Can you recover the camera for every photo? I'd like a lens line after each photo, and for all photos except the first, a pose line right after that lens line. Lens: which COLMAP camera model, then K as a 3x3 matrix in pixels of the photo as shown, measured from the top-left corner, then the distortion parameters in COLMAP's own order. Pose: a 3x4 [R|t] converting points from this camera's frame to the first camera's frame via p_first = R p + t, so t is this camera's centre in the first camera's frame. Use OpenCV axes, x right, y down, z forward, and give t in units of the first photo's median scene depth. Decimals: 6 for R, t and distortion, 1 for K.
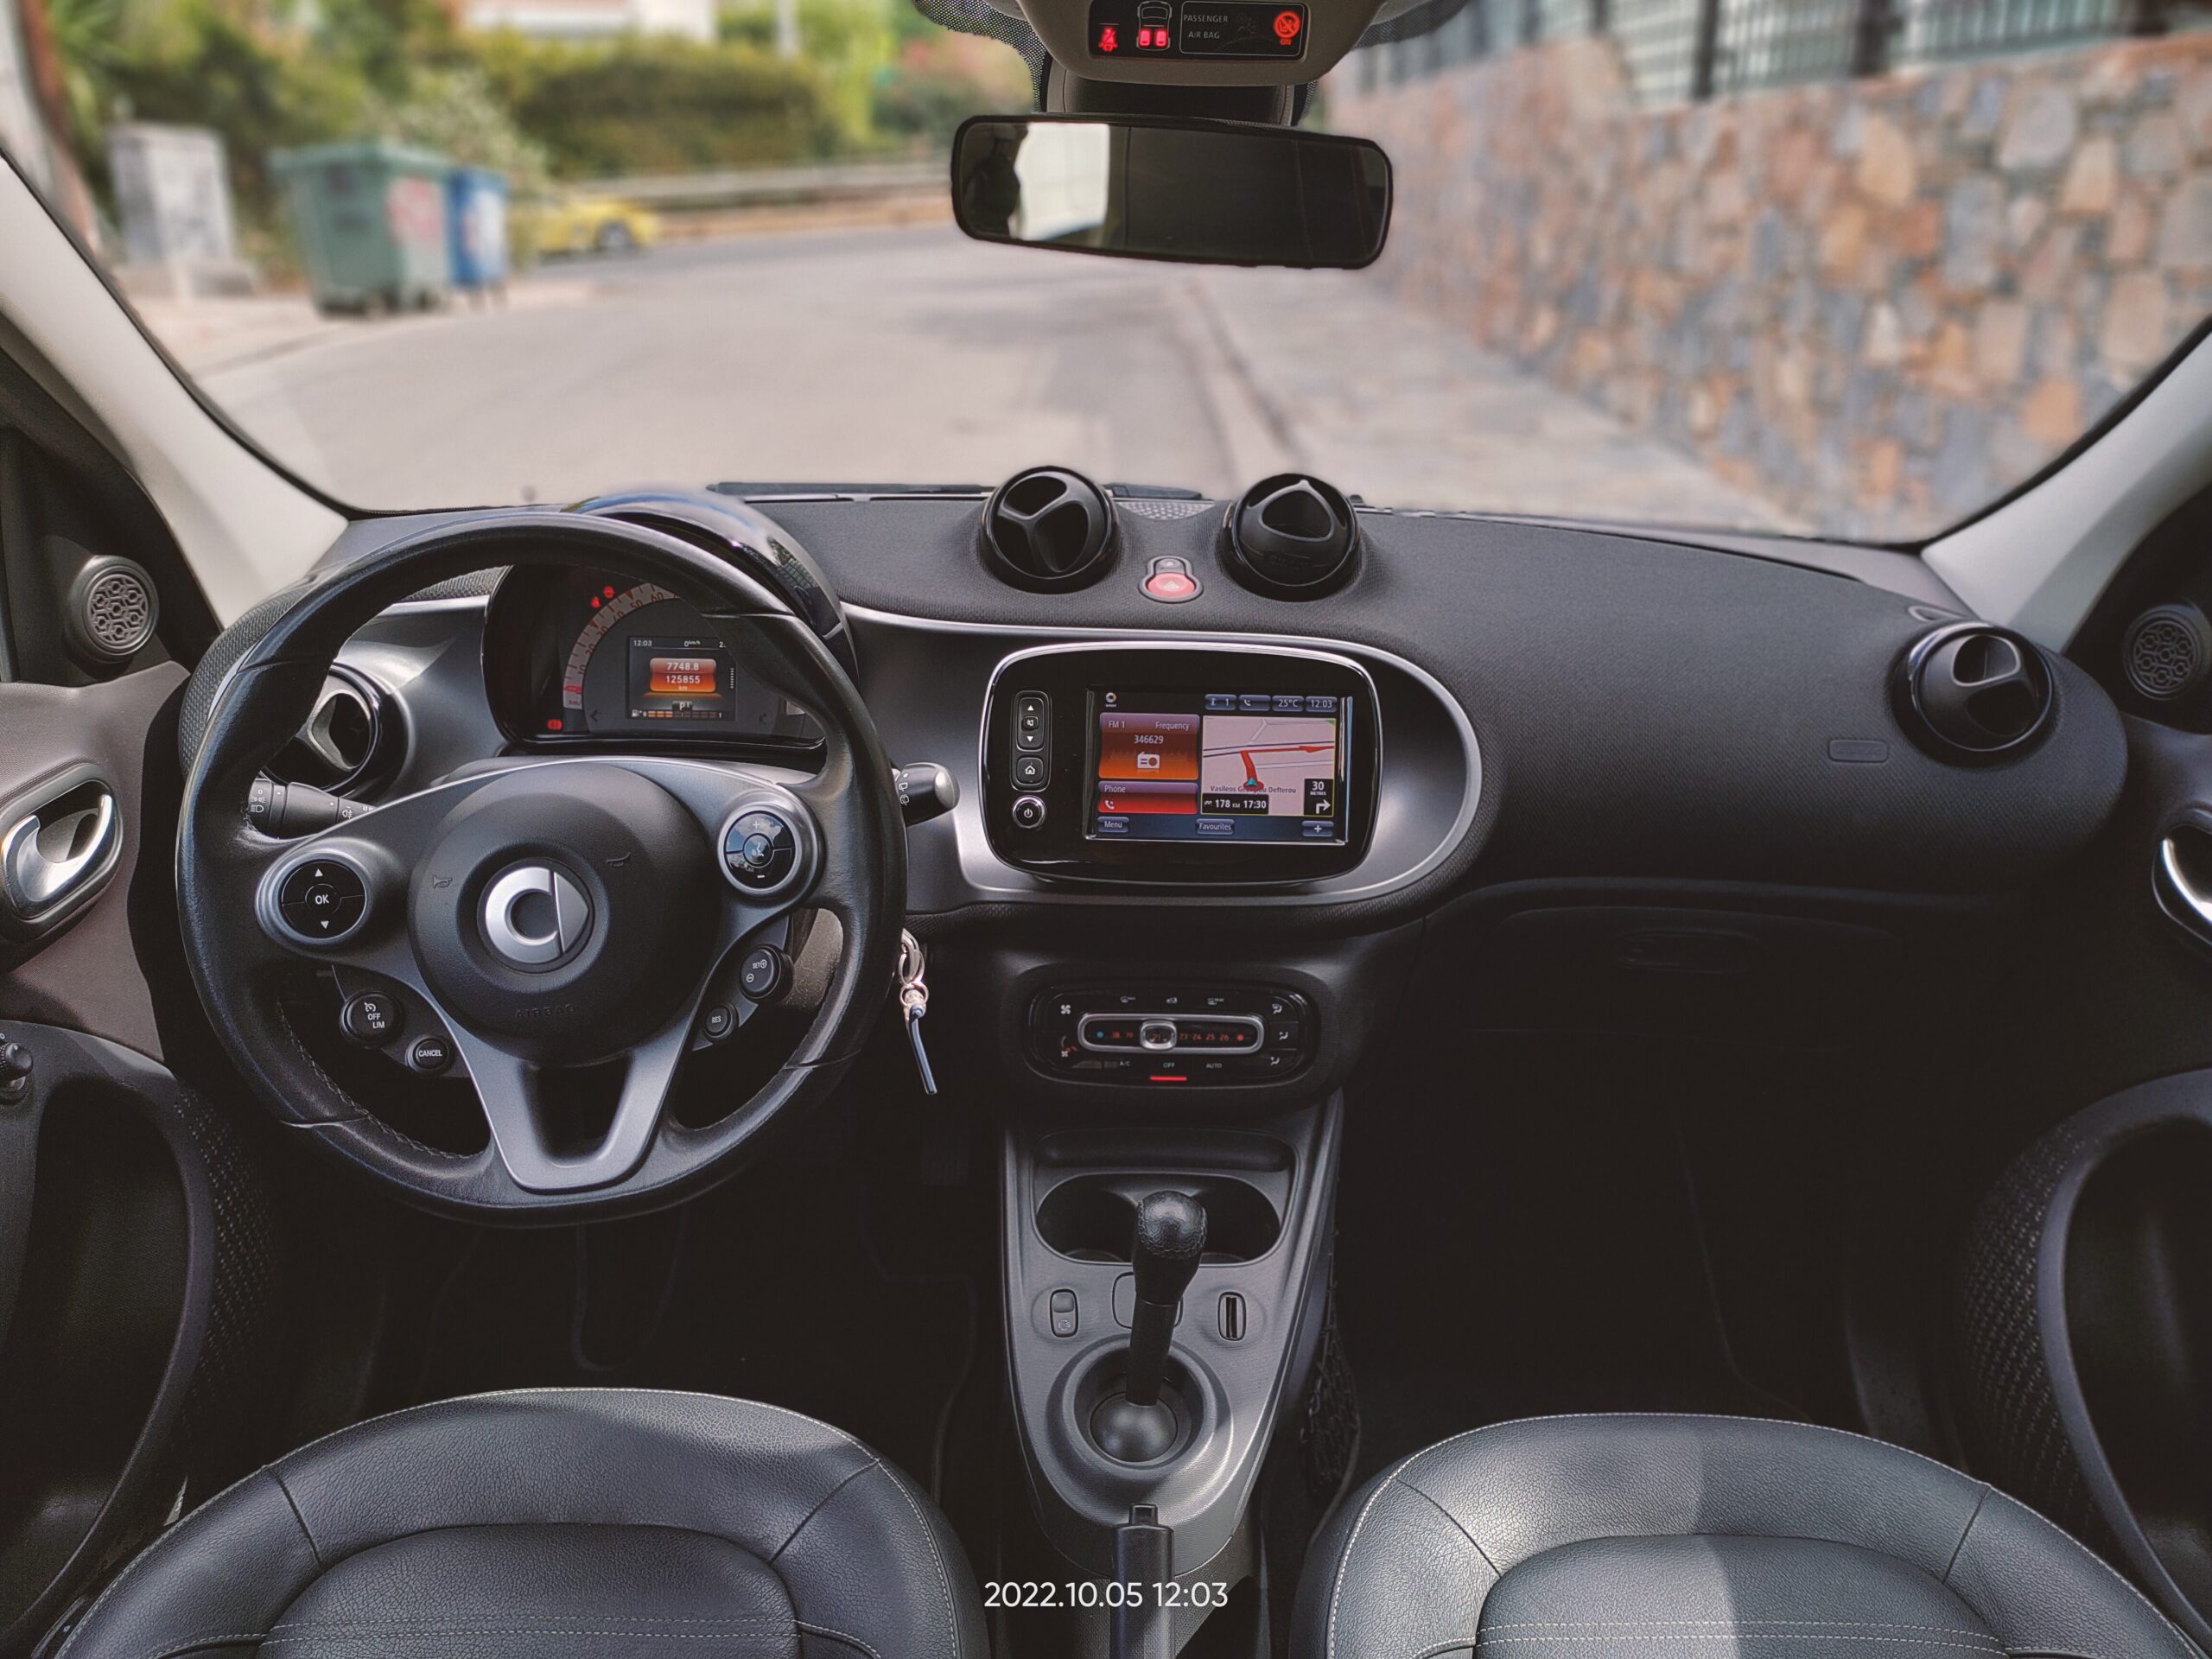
lens RADIAL K [[1693.4, 0, 1106.0], [0, 1693.4, 829.5], [0, 0, 1]] dist [-0.003954, 0.054795]
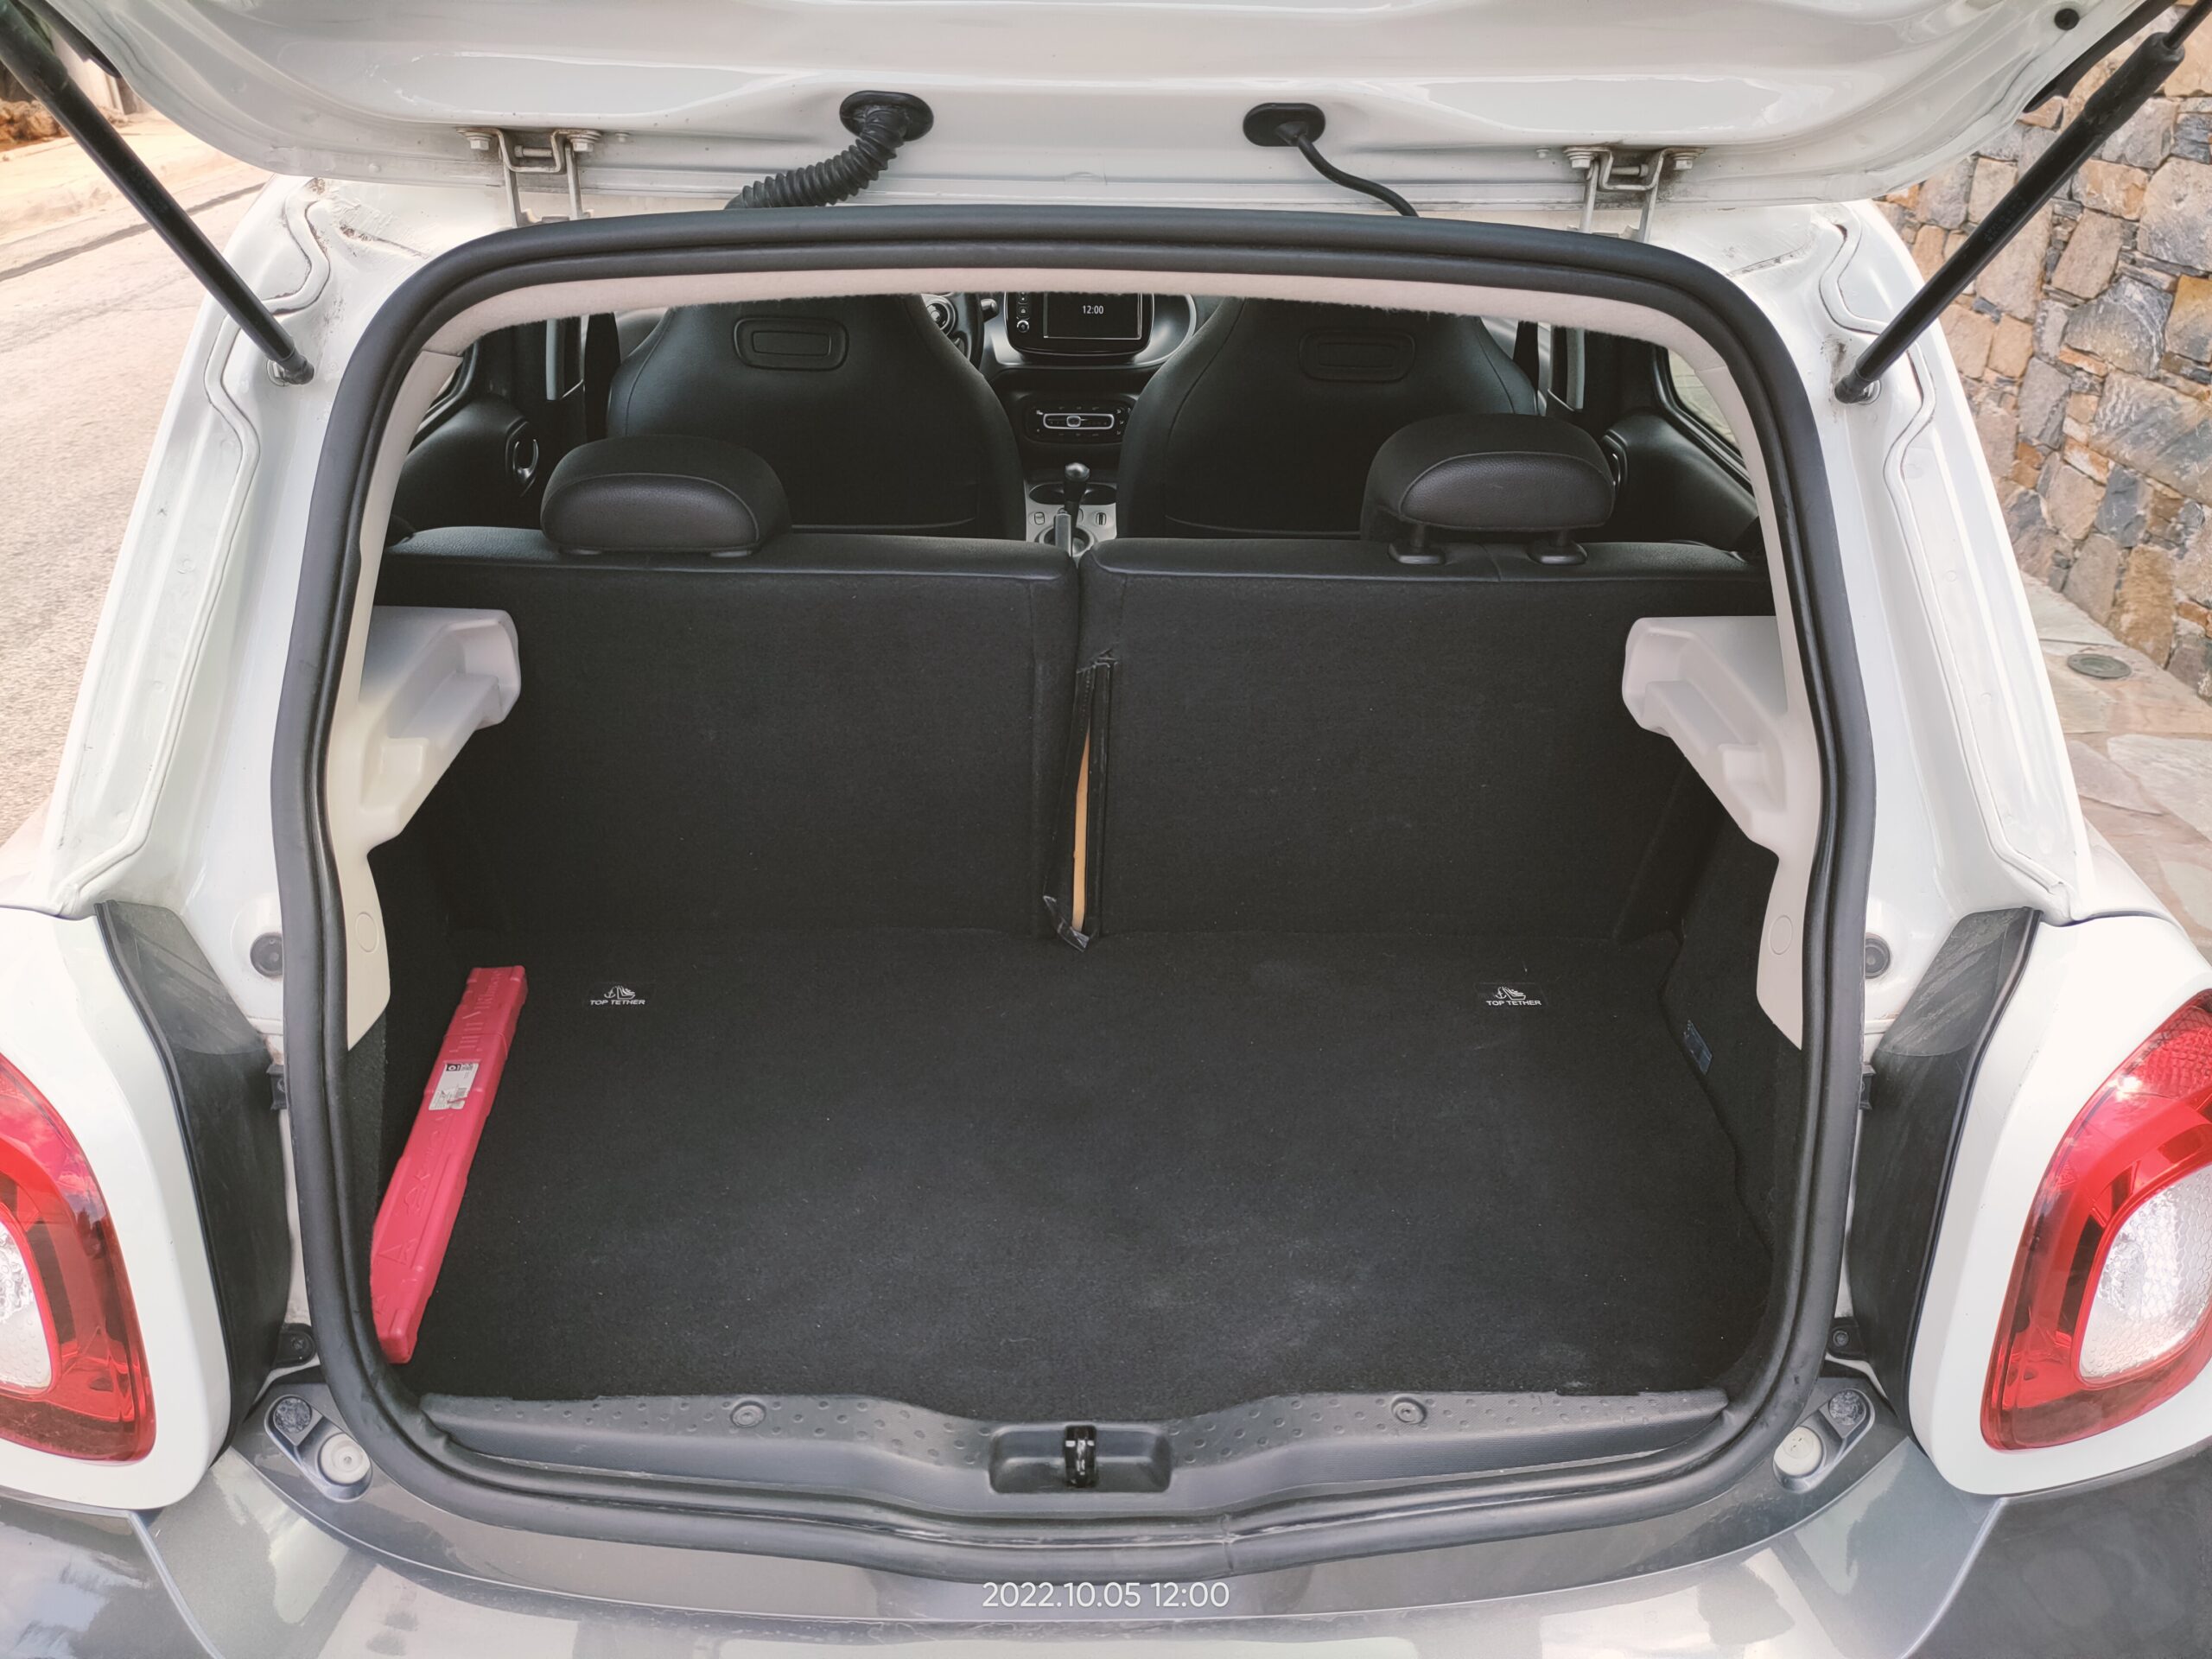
lens RADIAL K [[1693.4, 0, 1106.0], [0, 1693.4, 829.5], [0, 0, 1]] dist [-0.003954, 0.054795]
pose [[0.999856, -0.010837, 0.013080, 0.041864], [0.009528, 0.995305, 0.096315, 0.515999], [-0.014063, -0.096176, 0.995265, -1.719630]]
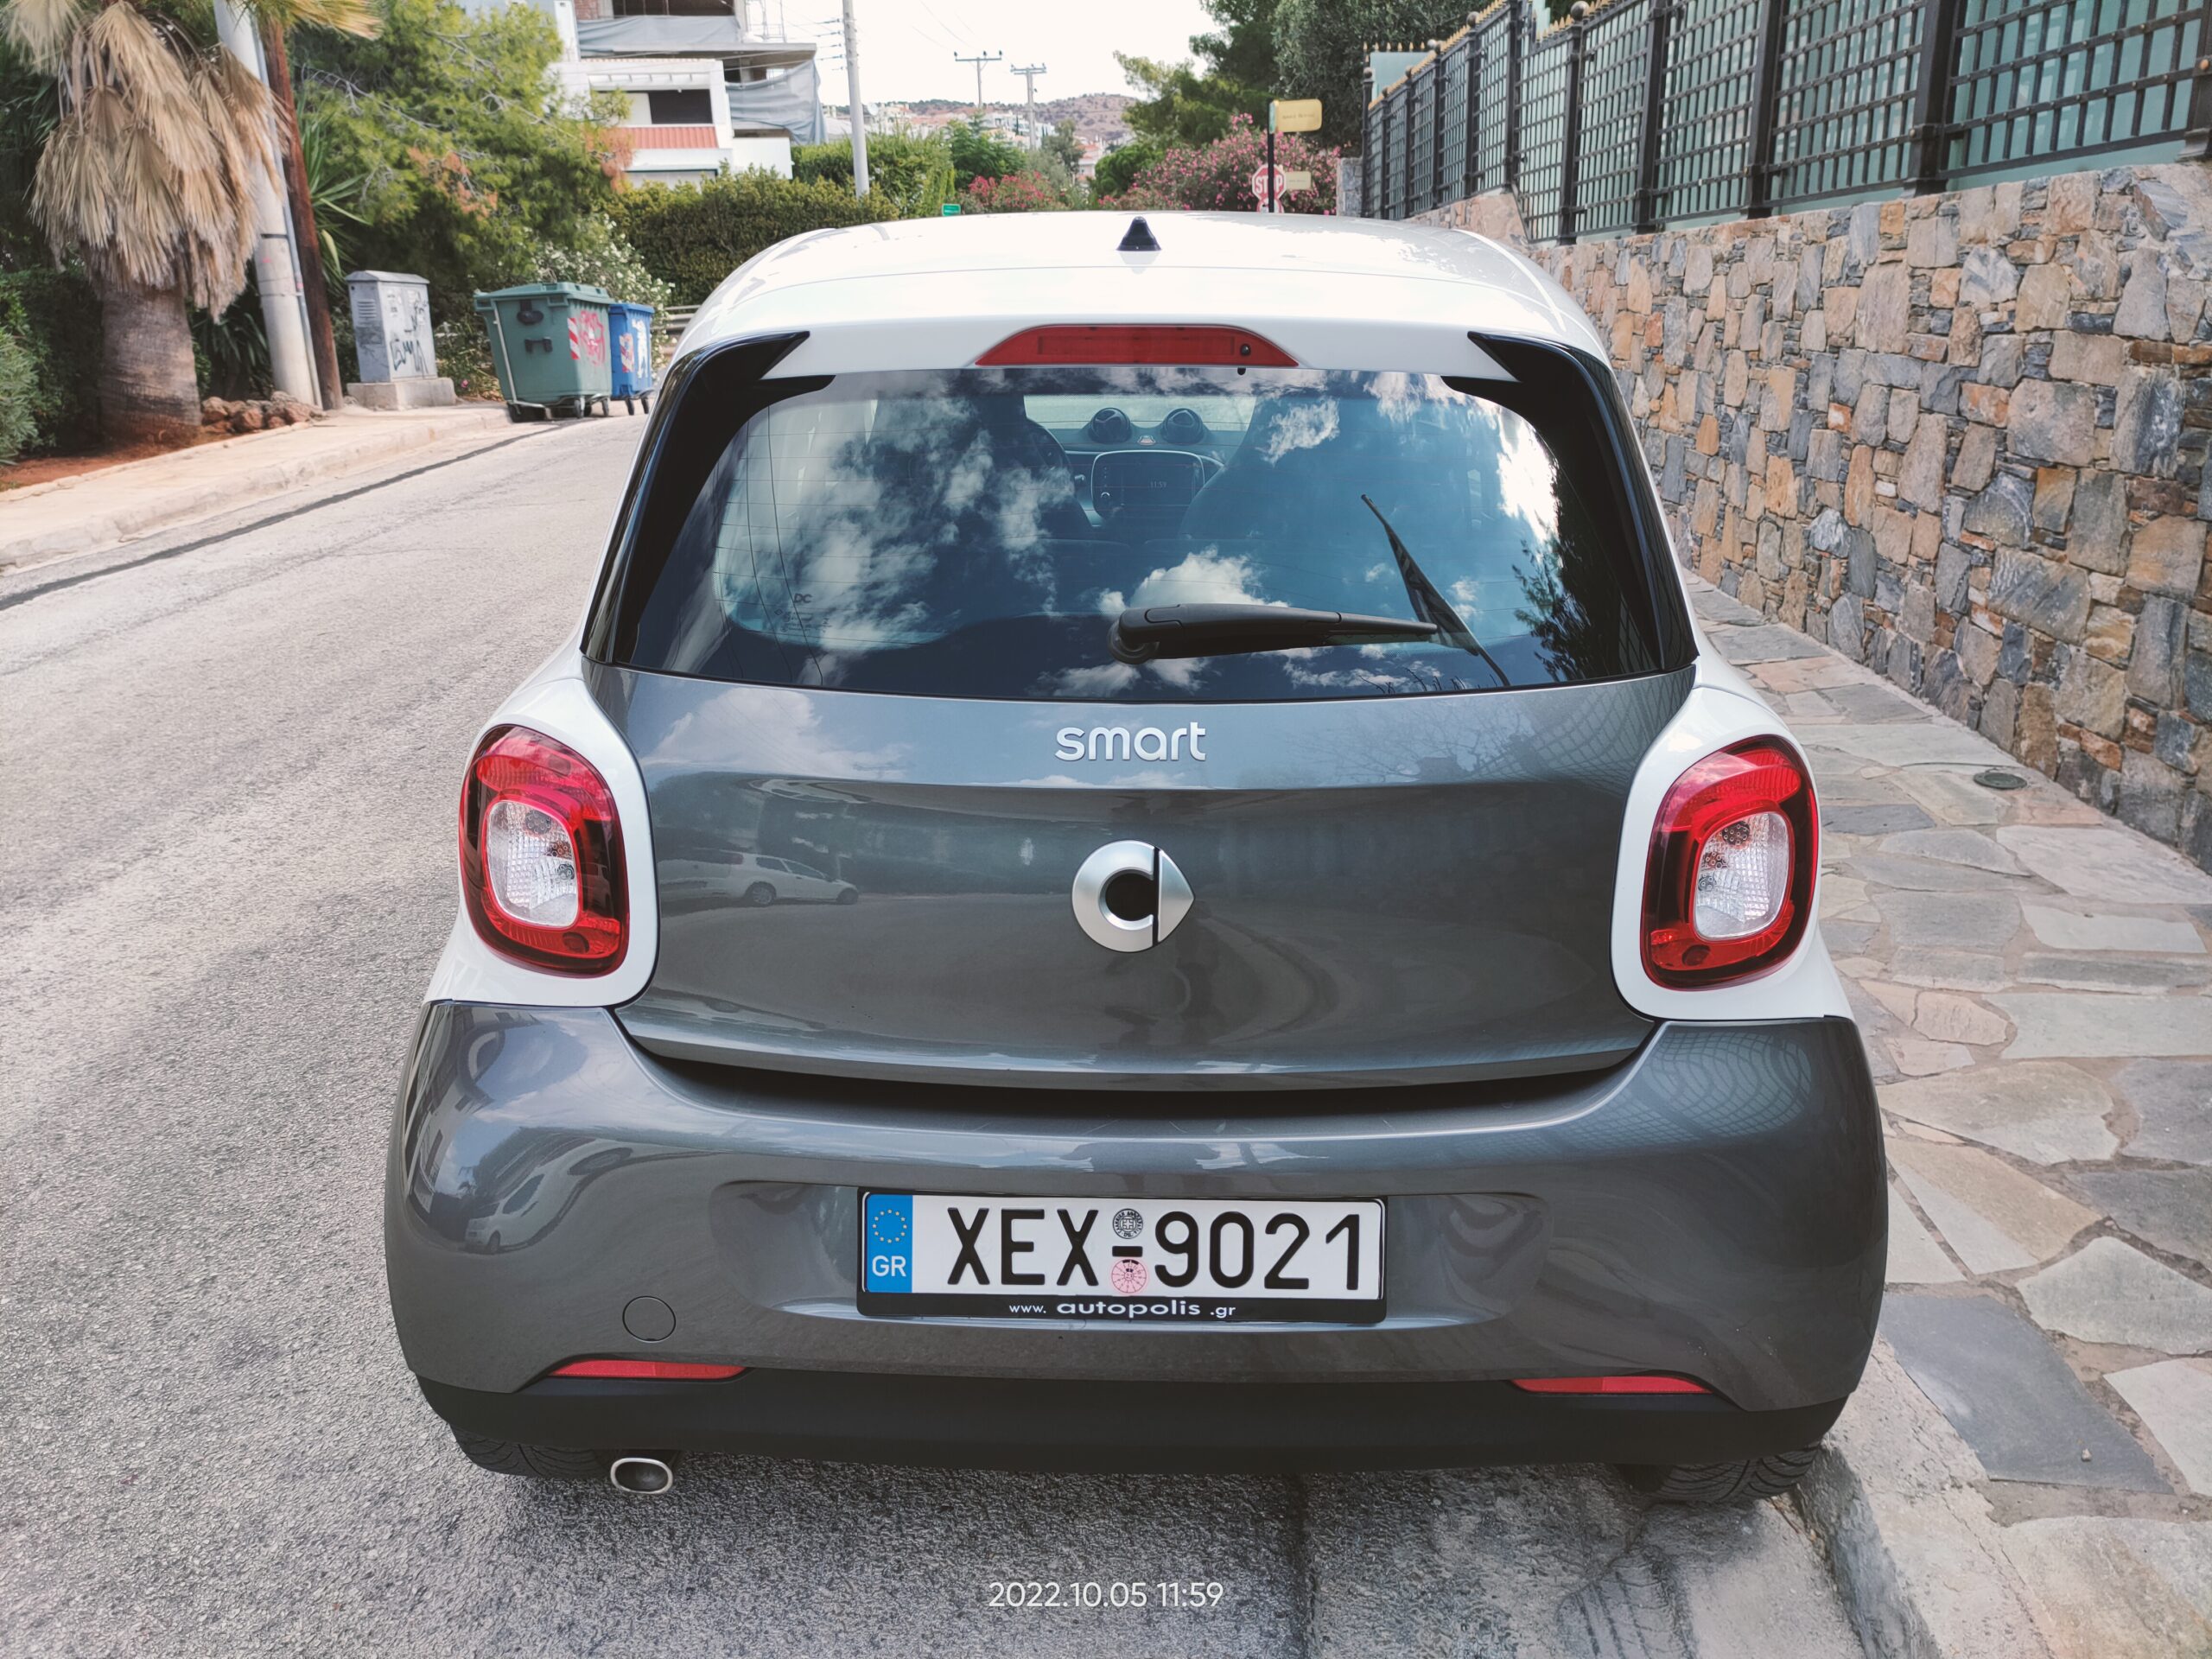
lens RADIAL K [[1635.3, 0, 1106.0], [0, 1635.3, 829.5], [0, 0, 1]] dist [0.059357, -0.006228]
pose [[0.999430, -0.007280, -0.032967, 0.064560], [0.005542, 0.998605, -0.052509, 0.841845], [0.033303, 0.052297, 0.998076, -2.348590]]
